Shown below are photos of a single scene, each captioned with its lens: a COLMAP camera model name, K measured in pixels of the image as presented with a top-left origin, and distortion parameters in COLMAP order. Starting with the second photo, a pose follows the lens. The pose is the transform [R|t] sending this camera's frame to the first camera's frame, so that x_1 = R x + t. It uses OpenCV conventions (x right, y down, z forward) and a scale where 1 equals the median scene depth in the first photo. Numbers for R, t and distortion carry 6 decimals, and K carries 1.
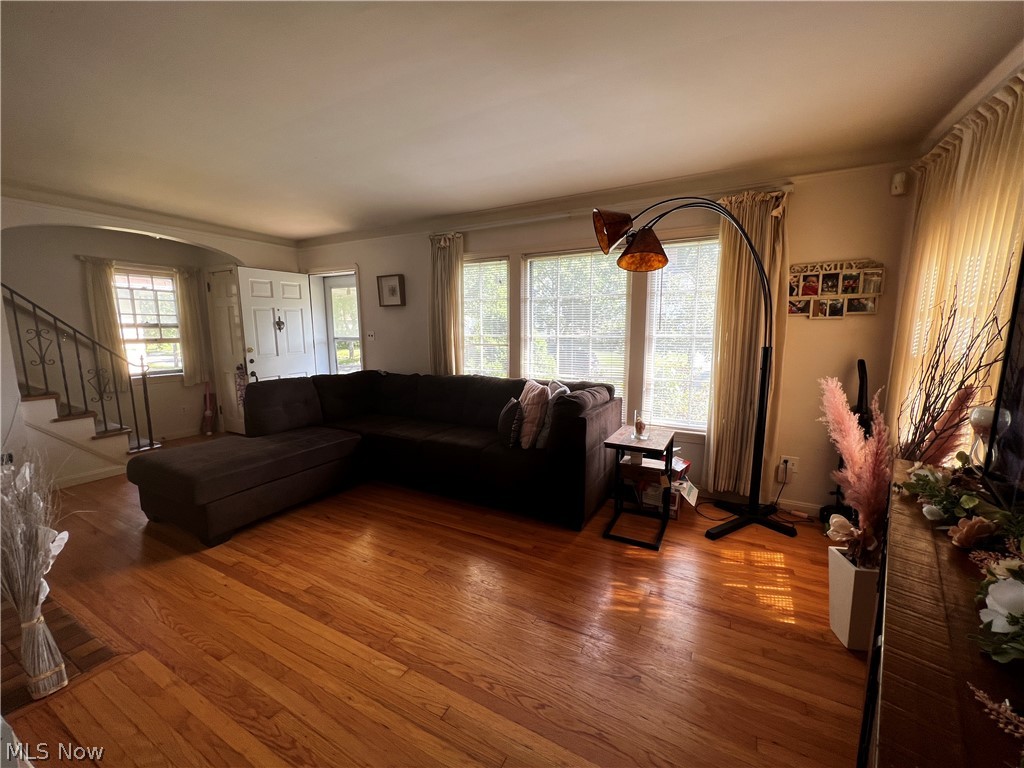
lens RADIAL K [[410.0, 0, 510.0], [0, 410.0, 385.9], [0, 0, 1]] dist [-0.000181, 0.000030]
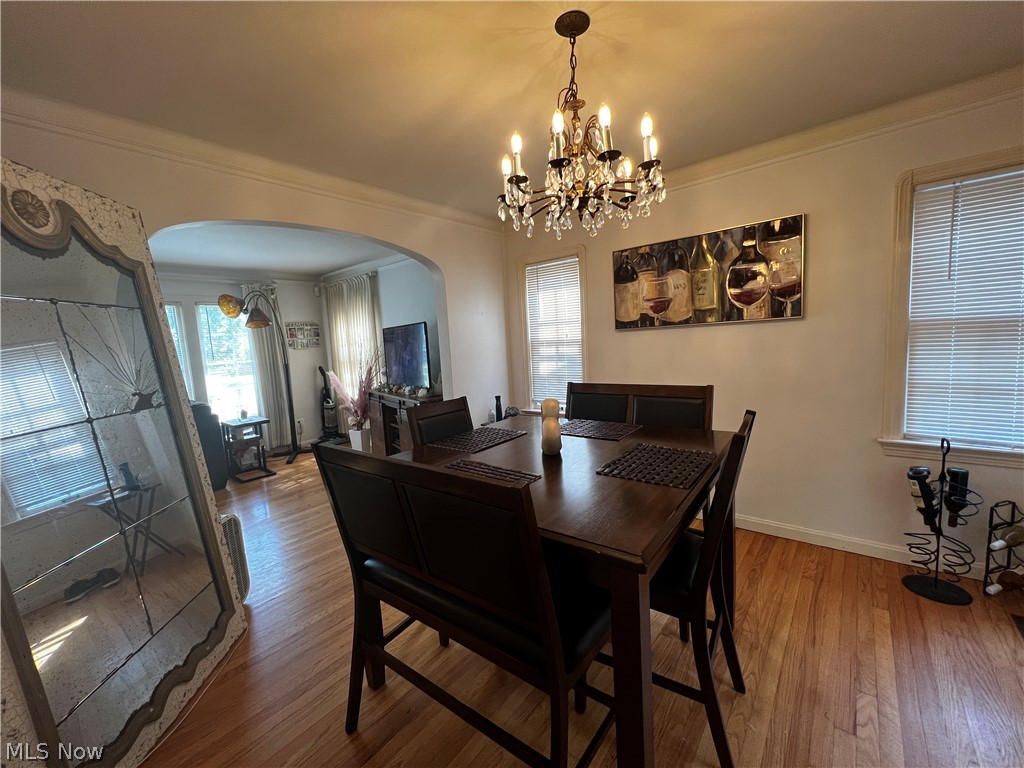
lens RADIAL K [[410.0, 0, 511.7], [0, 410.0, 384.2], [0, 0, 1]] dist [-0.000181, 0.000030]
pose [[0.201969, -0.114374, 0.972691, -1.114080], [0.191815, 0.978543, 0.075234, 0.062793], [-0.960425, 0.171381, 0.219574, -0.475493]]
